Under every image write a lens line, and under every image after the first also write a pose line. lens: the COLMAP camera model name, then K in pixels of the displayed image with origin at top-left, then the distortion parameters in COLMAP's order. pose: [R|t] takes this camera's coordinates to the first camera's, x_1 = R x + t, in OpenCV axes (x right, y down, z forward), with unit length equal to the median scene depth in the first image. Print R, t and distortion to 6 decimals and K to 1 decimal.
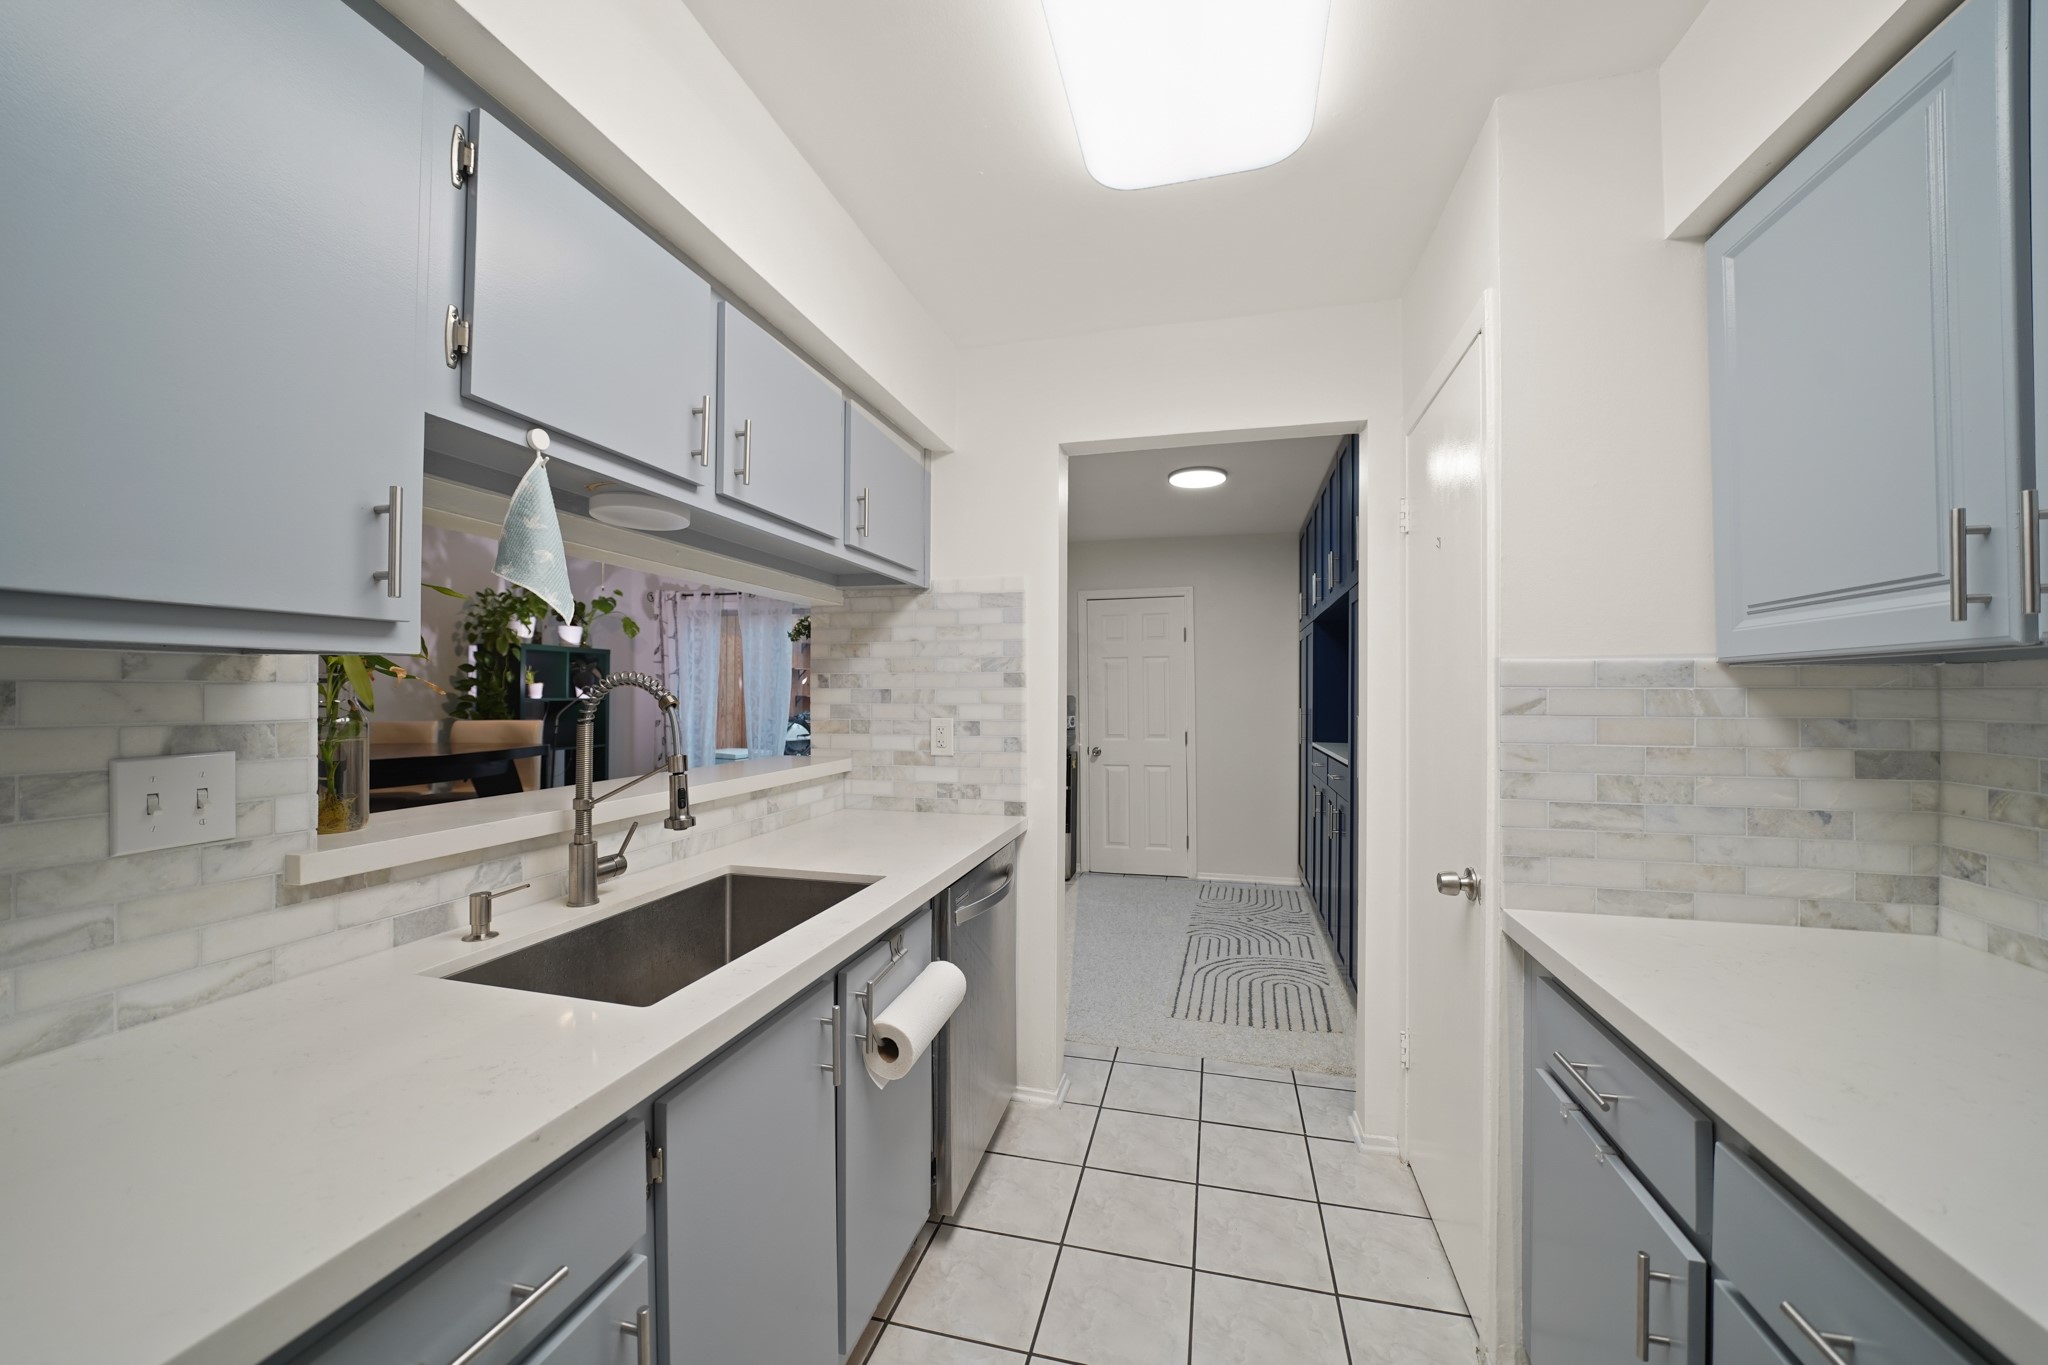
lens RADIAL K [[755.8, 0, 1023.4], [0, 755.8, 698.0], [0, 0, 1]] dist [-0.014366, -0.000493]
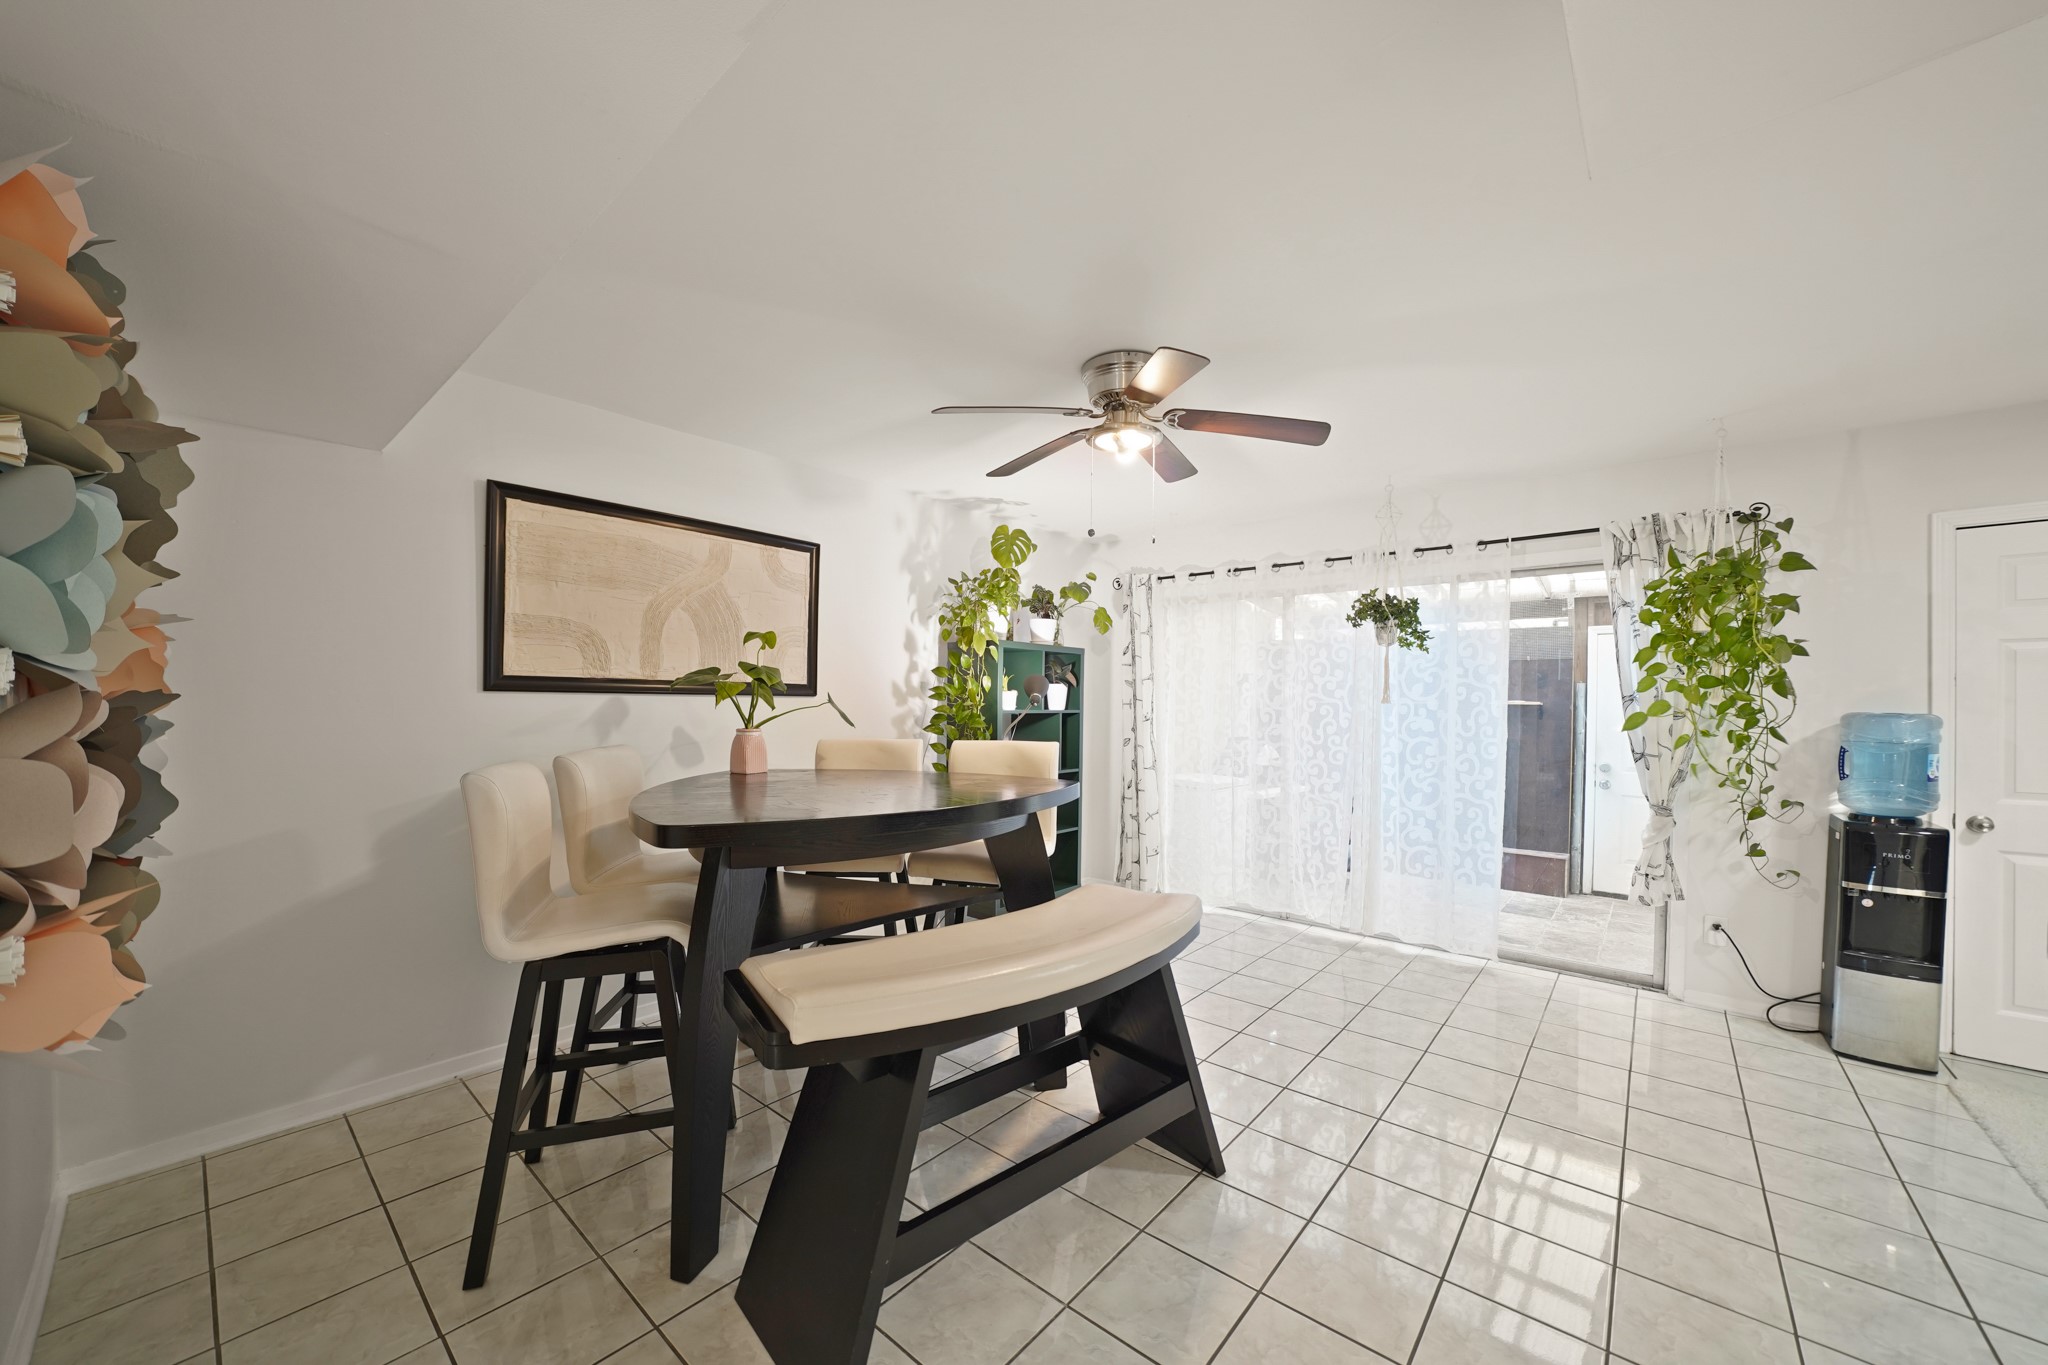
lens RADIAL K [[755.8, 0, 1024.6], [0, 755.8, 703.1], [0, 0, 1]] dist [-0.014366, -0.000493]
pose [[0.899866, 0.005016, -0.436138, -0.259308], [-0.008110, 0.999953, -0.005231, -0.002596], [0.436091, 0.008245, 0.899865, 0.261975]]
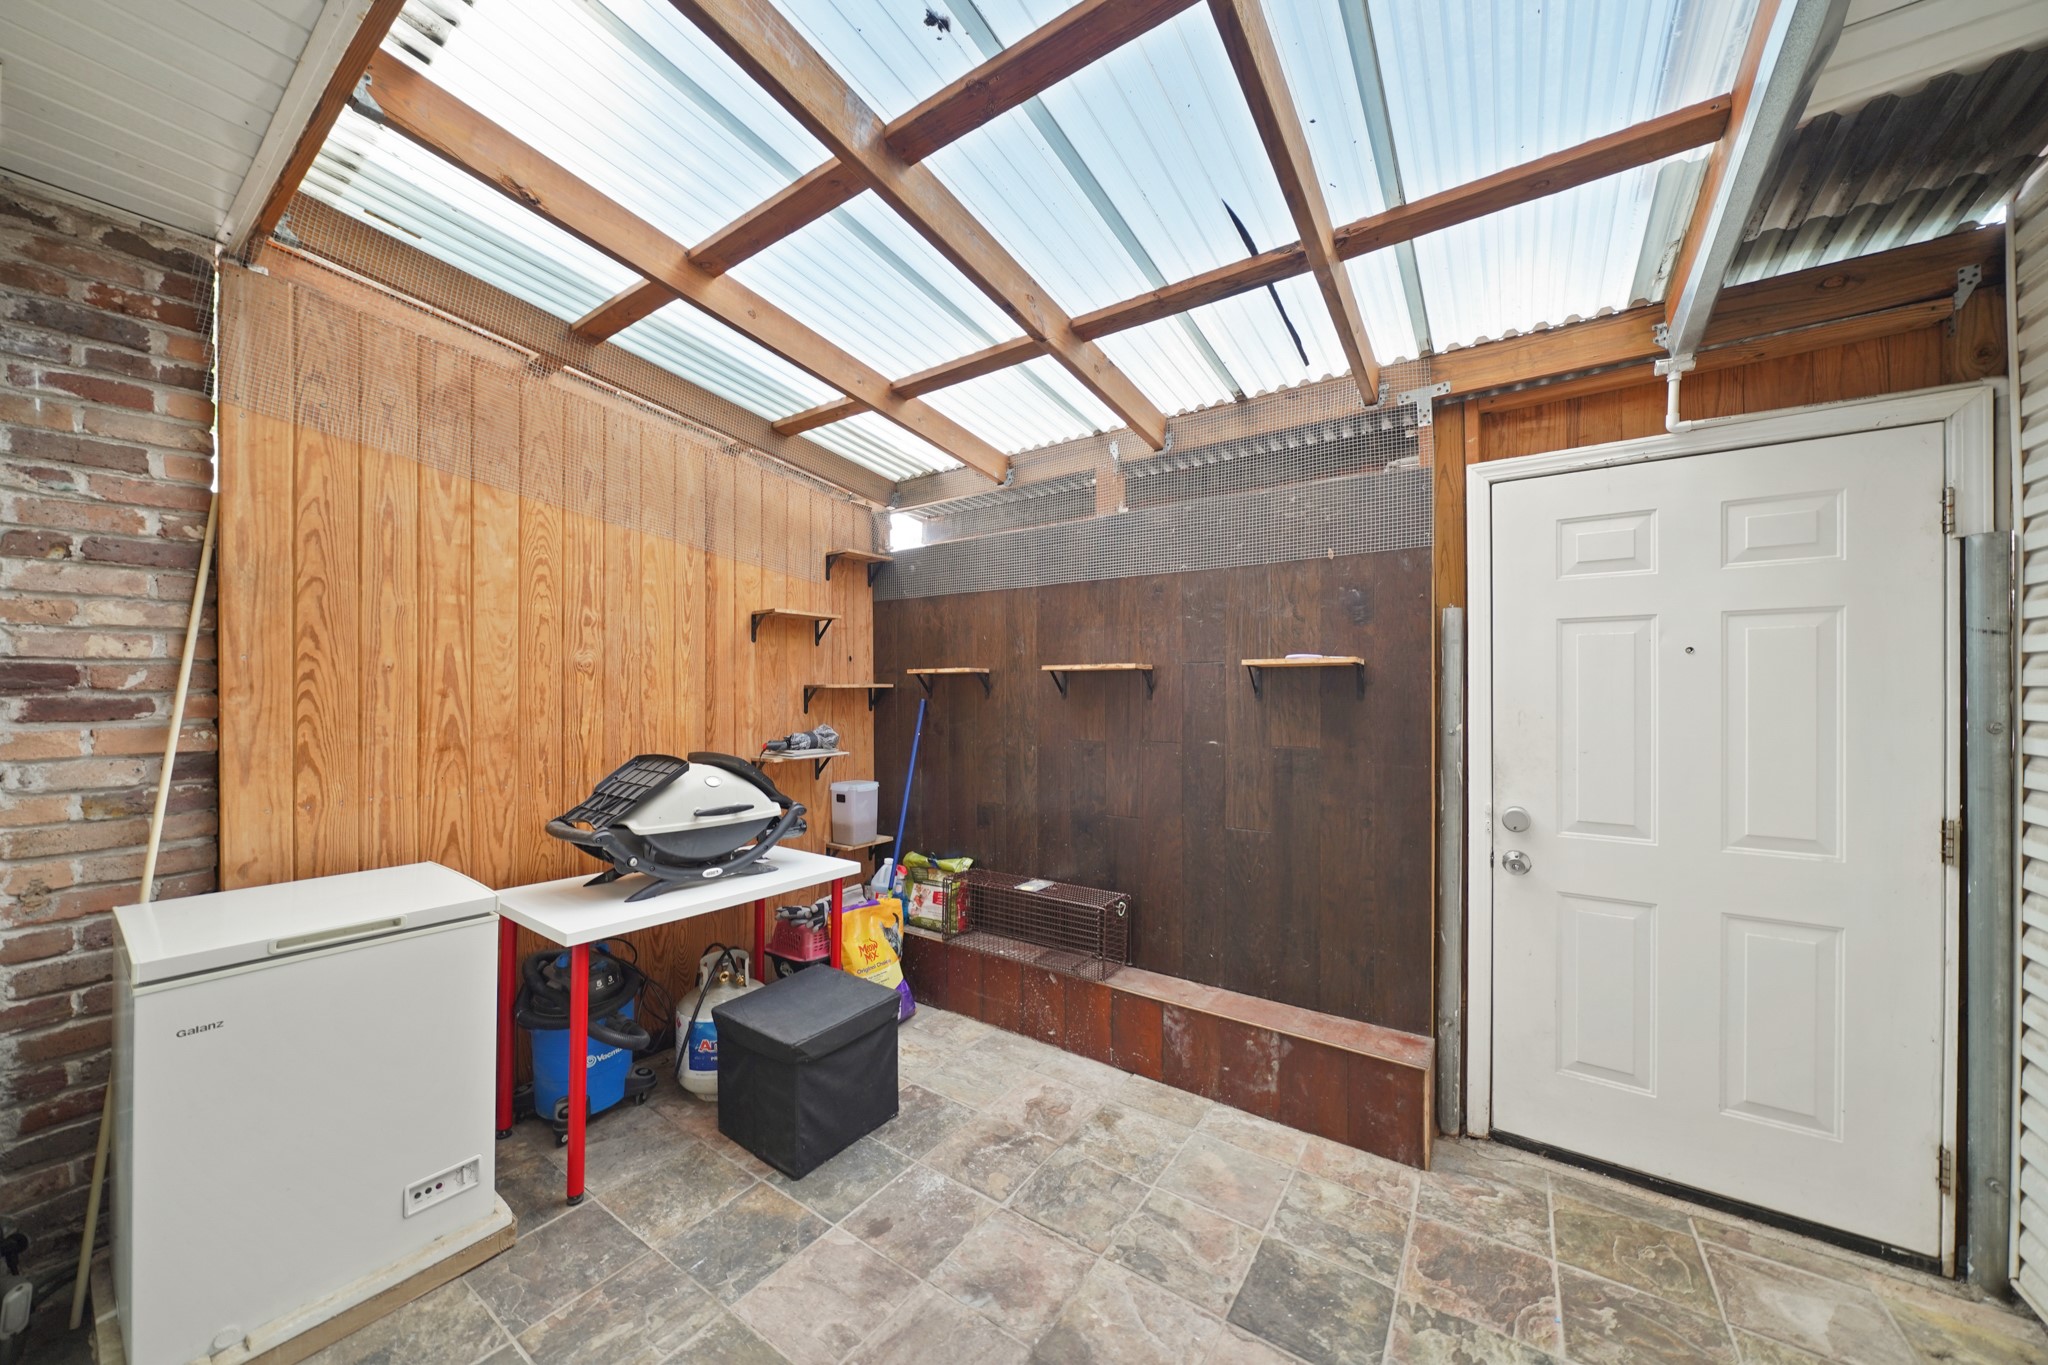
lens RADIAL K [[715.7, 0, 1013.5], [0, 715.7, 681.6], [0, 0, 1]] dist [-0.001033, -0.000029]
pose [[0.936908, -0.012640, -0.349347, -0.110685], [0.006940, 0.999822, -0.017563, 0.004552], [0.349506, 0.014031, 0.936829, 1.064699]]
